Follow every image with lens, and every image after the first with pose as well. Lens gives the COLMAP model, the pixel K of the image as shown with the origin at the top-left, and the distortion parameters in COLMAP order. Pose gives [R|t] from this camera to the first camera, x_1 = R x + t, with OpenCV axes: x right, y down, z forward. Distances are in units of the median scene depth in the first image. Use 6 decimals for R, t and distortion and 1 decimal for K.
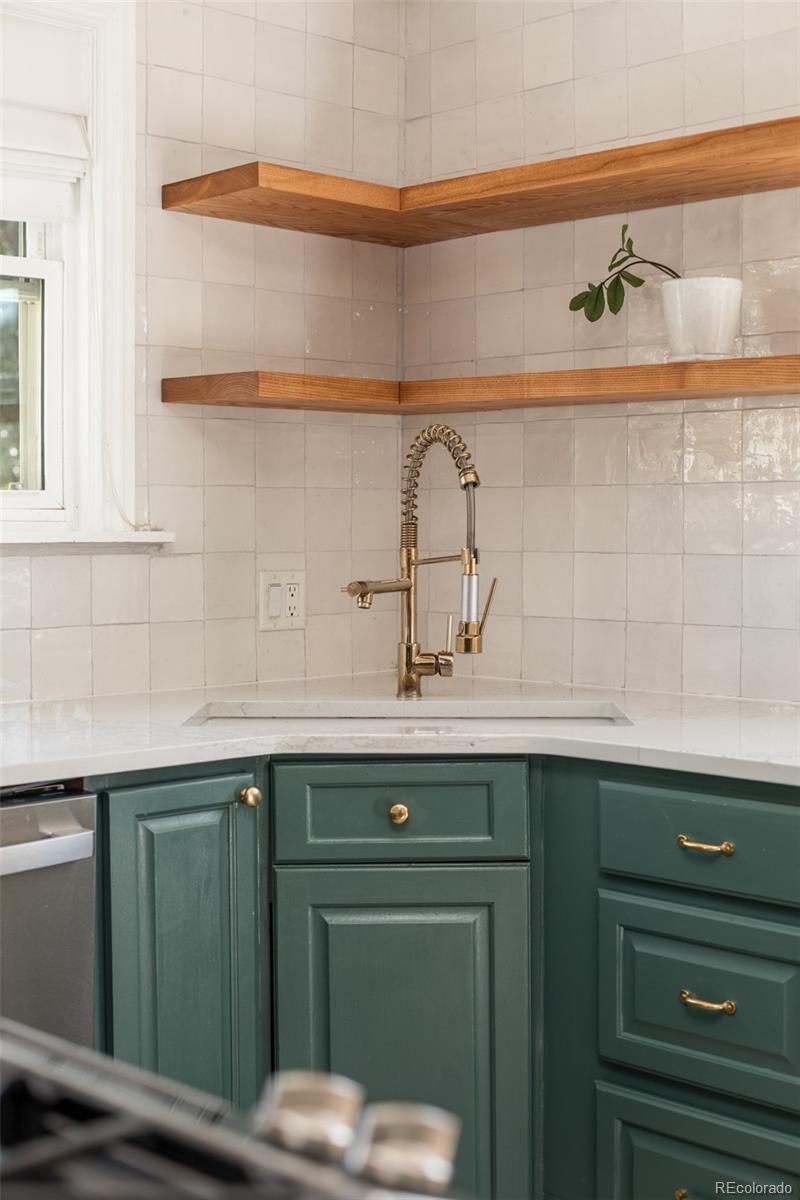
lens RADIAL K [[1840.5, 0, 398.0], [0, 1840.5, 596.4], [0, 0, 1]] dist [-0.034601, 0.000000]
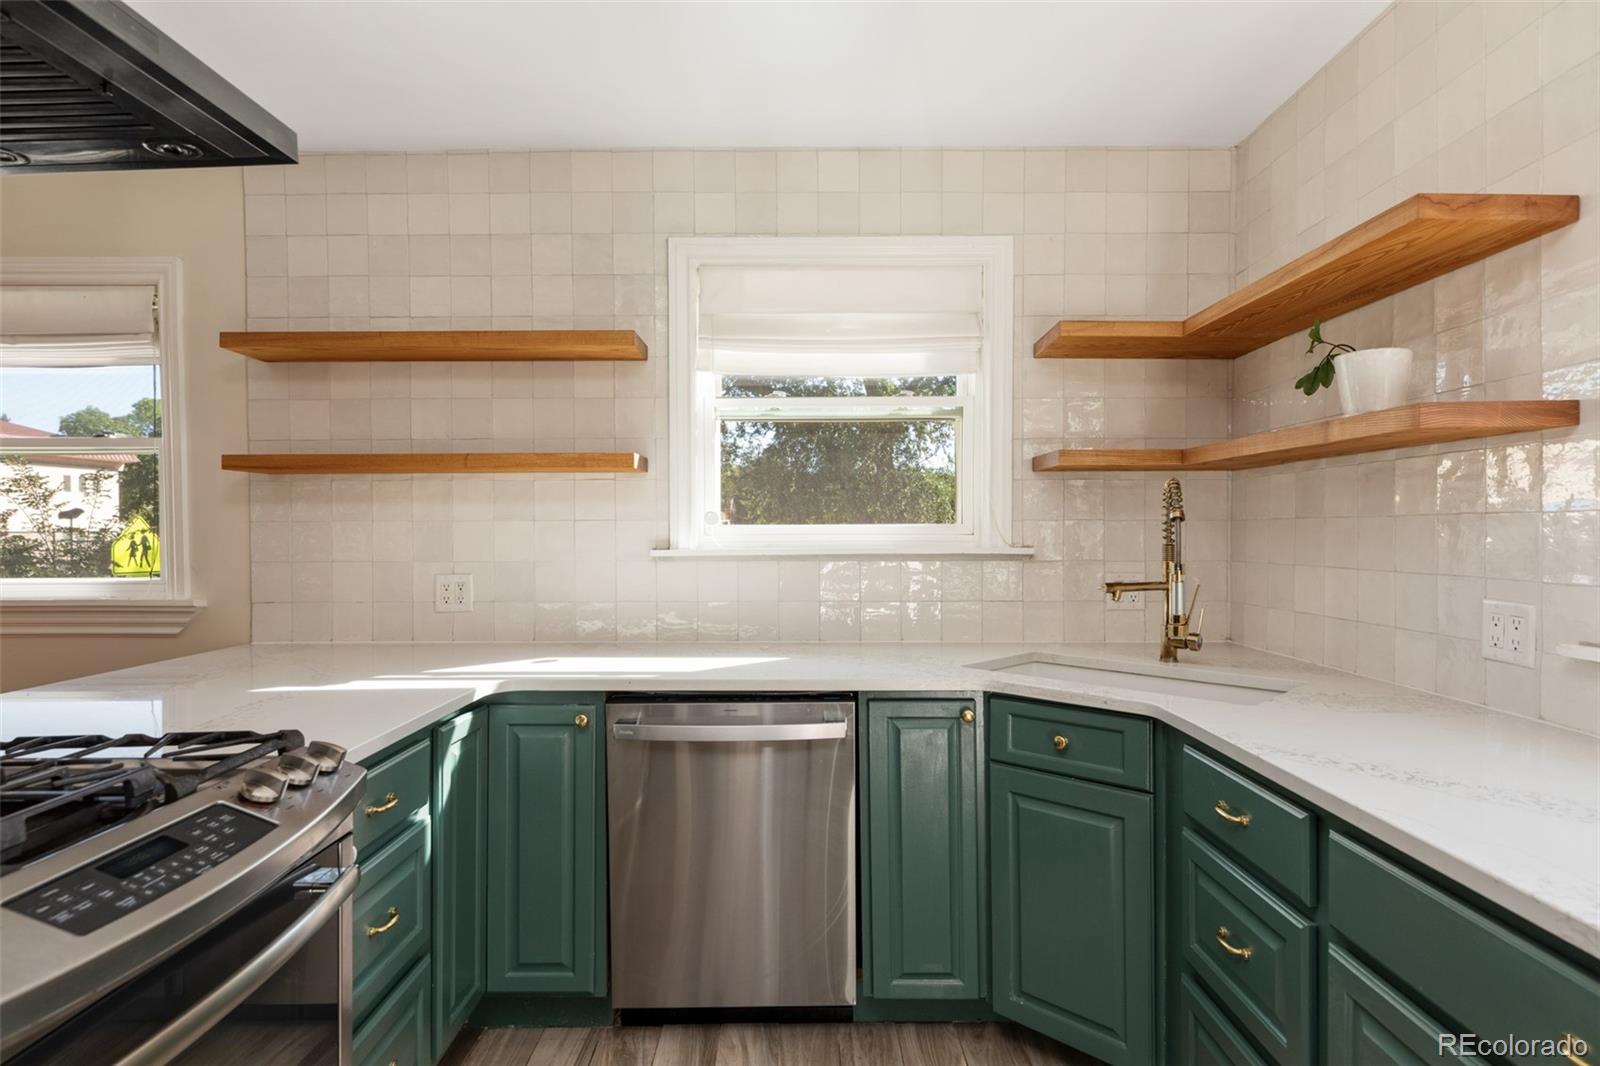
lens RADIAL K [[864.7, 0, 808.4], [0, 864.7, 528.5], [0, 0, 1]] dist [0.003380, 0.003858]
pose [[0.708573, -0.001994, -0.705634, 0.294059], [-0.029237, 0.999054, -0.032182, -0.021816], [0.705031, 0.043434, 0.707845, 0.300012]]
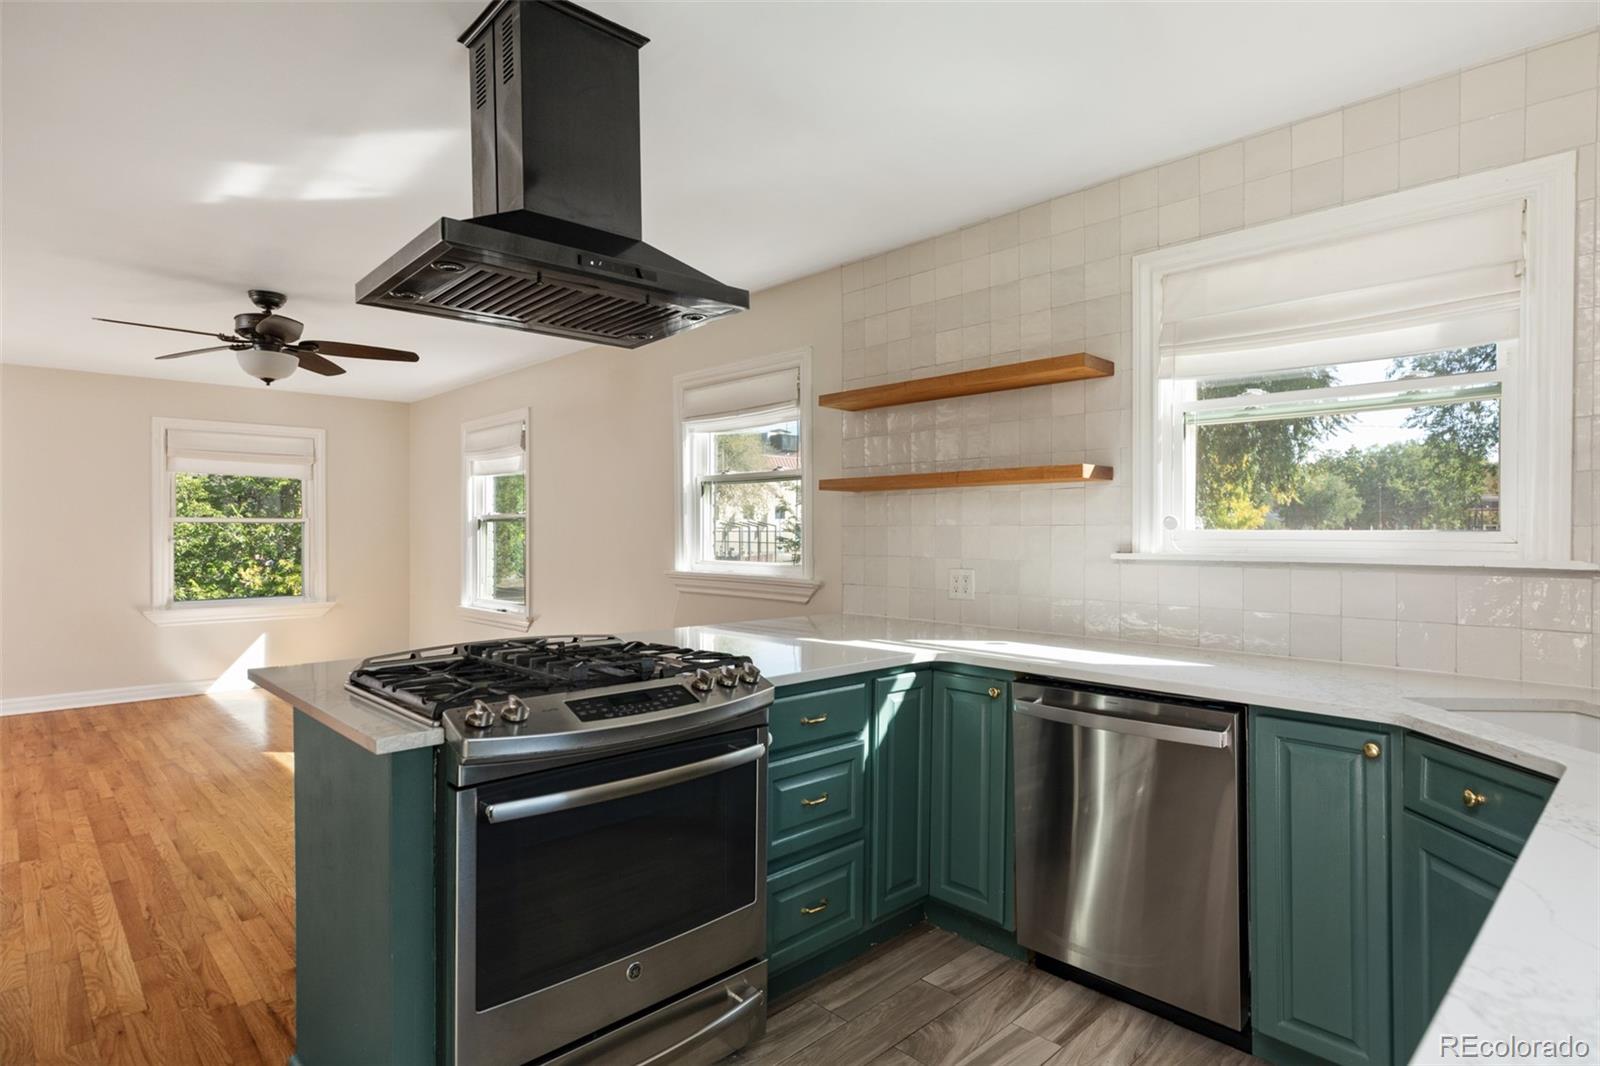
lens RADIAL K [[864.7, 0, 811.1], [0, 864.7, 528.5], [0, 0, 1]] dist [0.003380, 0.003858]
pose [[-0.021174, -0.006442, -0.999755, 0.487412], [-0.052081, 0.998629, -0.005332, -0.027463], [0.998418, 0.051956, -0.021481, 0.484444]]
